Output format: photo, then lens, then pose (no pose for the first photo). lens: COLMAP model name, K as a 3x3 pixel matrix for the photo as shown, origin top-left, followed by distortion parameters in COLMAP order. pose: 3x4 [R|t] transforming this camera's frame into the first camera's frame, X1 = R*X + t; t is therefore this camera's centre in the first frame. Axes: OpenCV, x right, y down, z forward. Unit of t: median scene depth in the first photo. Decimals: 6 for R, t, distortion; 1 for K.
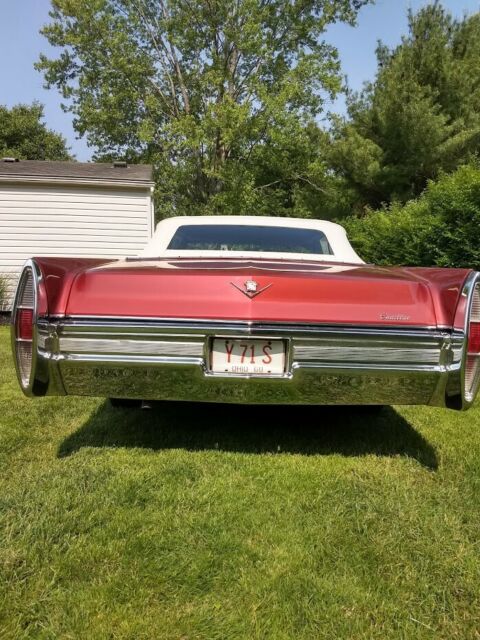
lens RADIAL K [[491.4, 0, 240.0], [0, 491.4, 320.0], [0, 0, 1]] dist [0.188504, -0.311236]
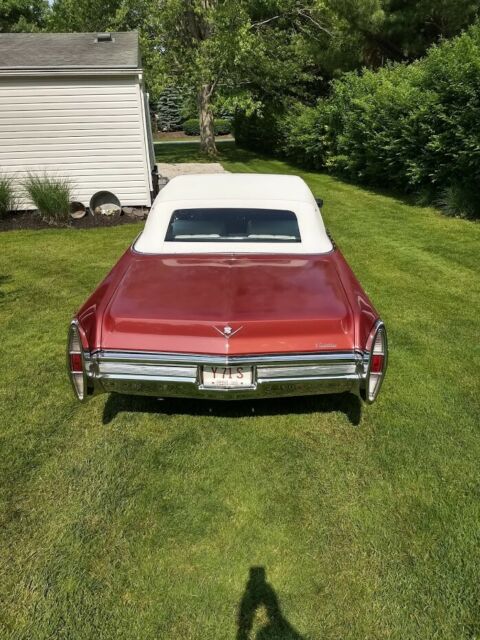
lens RADIAL K [[491.4, 0, 240.0], [0, 491.4, 320.0], [0, 0, 1]] dist [0.188504, -0.311236]
pose [[0.999579, -0.026451, -0.011940, 0.076752], [0.028845, 0.950738, 0.308650, -0.534997], [0.003187, -0.308864, 0.951101, -0.355772]]
